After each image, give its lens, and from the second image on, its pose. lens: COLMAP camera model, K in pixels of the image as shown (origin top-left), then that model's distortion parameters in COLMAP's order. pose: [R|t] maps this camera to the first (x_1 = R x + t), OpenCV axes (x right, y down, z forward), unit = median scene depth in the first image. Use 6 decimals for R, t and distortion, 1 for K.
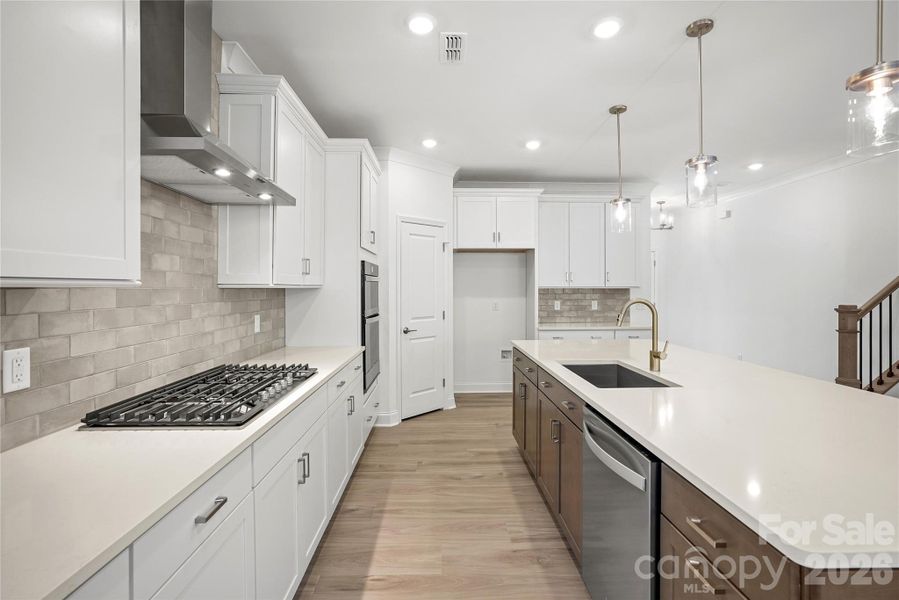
lens RADIAL K [[419.0, 0, 445.8], [0, 419.0, 292.3], [0, 0, 1]] dist [-0.048624, 0.026079]
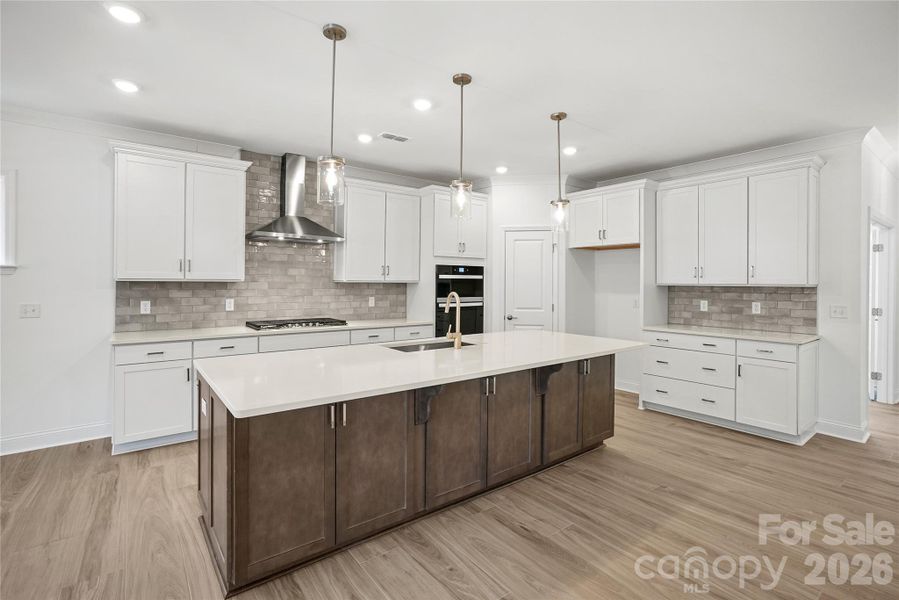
lens RADIAL K [[423.3, 0, 446.9], [0, 423.3, 283.9], [0, 0, 1]] dist [-0.045176, 0.024678]
pose [[0.592631, 0.008341, -0.805431, 1.112143], [-0.015771, 0.999875, -0.001249, -0.006332], [0.805319, 0.013443, 0.592689, 0.135596]]
